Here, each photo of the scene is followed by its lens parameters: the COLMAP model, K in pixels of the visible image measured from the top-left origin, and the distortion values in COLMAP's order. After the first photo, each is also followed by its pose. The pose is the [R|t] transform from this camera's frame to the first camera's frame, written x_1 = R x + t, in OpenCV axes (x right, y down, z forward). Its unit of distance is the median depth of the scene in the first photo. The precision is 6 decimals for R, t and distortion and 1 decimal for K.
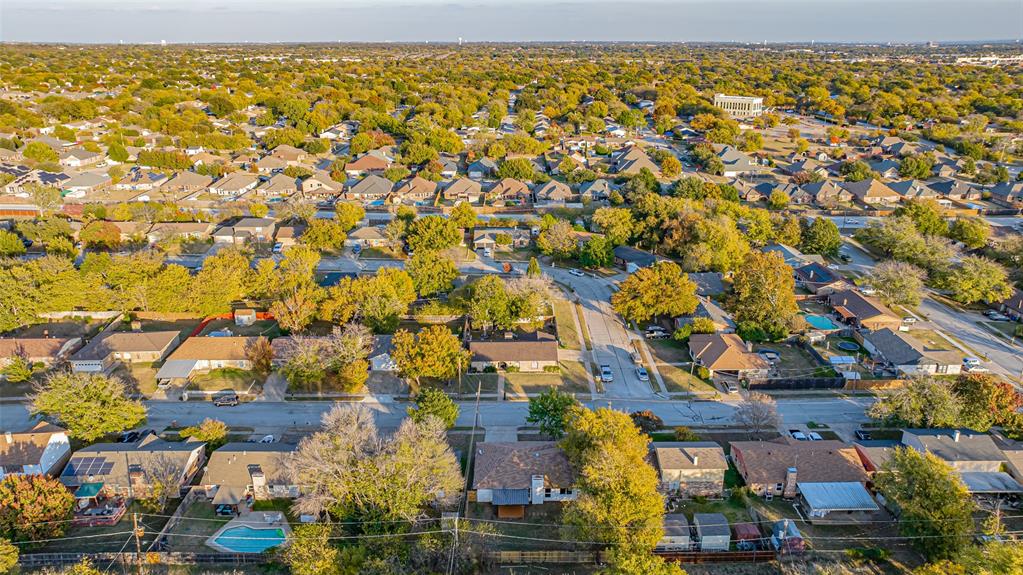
lens RADIAL K [[720.6, 0, 516.6], [0, 720.6, 286.6], [0, 0, 1]] dist [-0.031778, 0.035370]
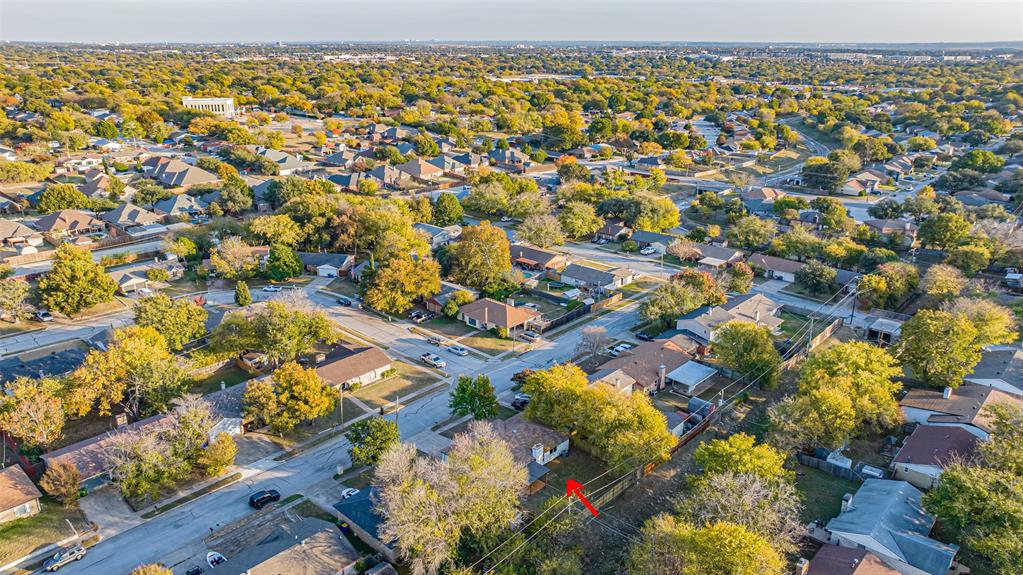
lens RADIAL K [[720.6, 0, 516.6], [0, 720.6, 286.6], [0, 0, 1]] dist [-0.031778, 0.035370]
pose [[0.684642, -0.233331, 0.690523, -0.420566], [0.233962, 0.967595, 0.094985, -0.044891], [-0.690310, 0.096525, 0.717046, 0.149494]]
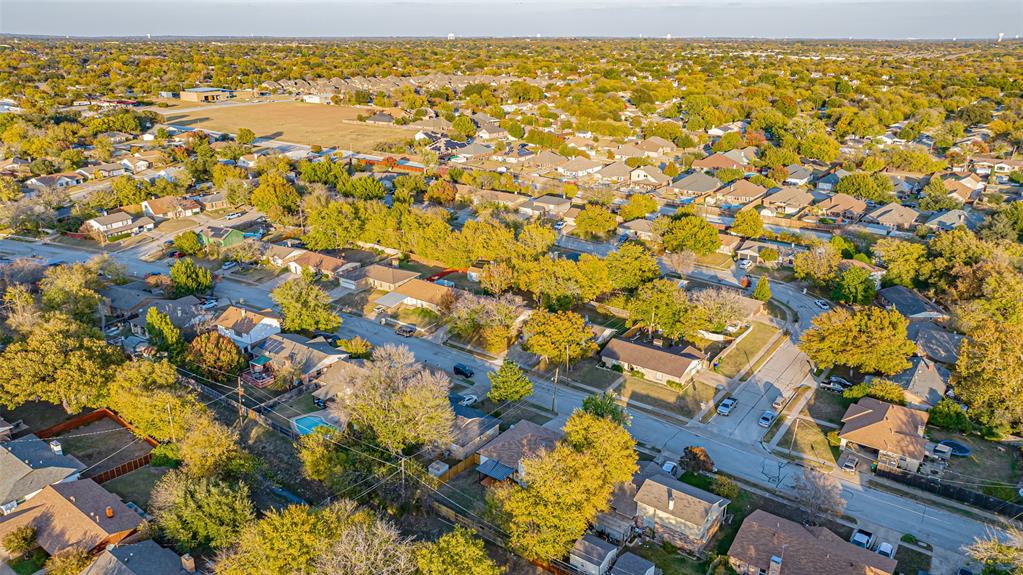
lens RADIAL K [[720.6, 0, 516.6], [0, 720.6, 286.6], [0, 0, 1]] dist [-0.031778, 0.035370]
pose [[0.794006, 0.202922, -0.573042, 0.354743], [-0.199622, 0.977404, 0.069515, -0.033291], [0.574200, 0.059197, 0.816572, 0.080691]]
